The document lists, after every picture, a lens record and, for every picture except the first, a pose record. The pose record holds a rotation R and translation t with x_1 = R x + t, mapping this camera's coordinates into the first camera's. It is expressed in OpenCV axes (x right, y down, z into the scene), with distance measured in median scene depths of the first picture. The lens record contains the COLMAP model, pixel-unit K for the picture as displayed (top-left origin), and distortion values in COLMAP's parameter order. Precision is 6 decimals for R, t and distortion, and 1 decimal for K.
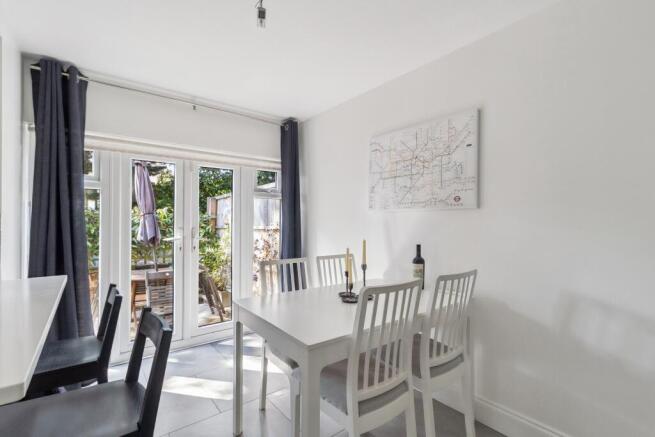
lens RADIAL K [[305.9, 0, 330.1], [0, 305.9, 225.8], [0, 0, 1]] dist [0.000993, -0.000530]
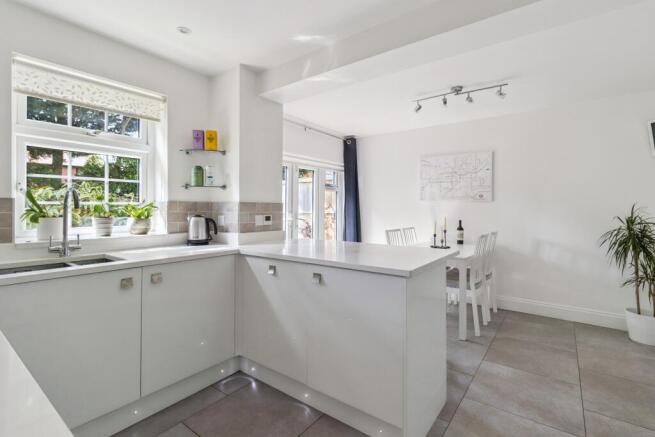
lens RADIAL K [[305.9, 0, 339.3], [0, 305.9, 206.6], [0, 0, 1]] dist [0.000993, -0.000530]
pose [[0.963828, 0.002963, 0.266510, -0.850874], [0.001488, 0.999863, -0.016499, 0.008509], [-0.266522, 0.016298, 0.963691, -0.554166]]
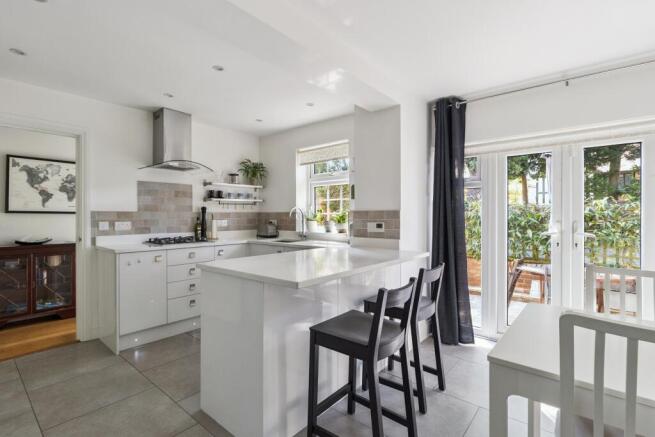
lens RADIAL K [[305.9, 0, 331.0], [0, 305.9, 215.8], [0, 0, 1]] dist [0.000993, -0.000530]
pose [[0.216874, -0.003712, -0.976192, 0.288413], [-0.009184, 0.999941, -0.005842, 0.003734], [0.976156, 0.010232, 0.216827, 0.170425]]
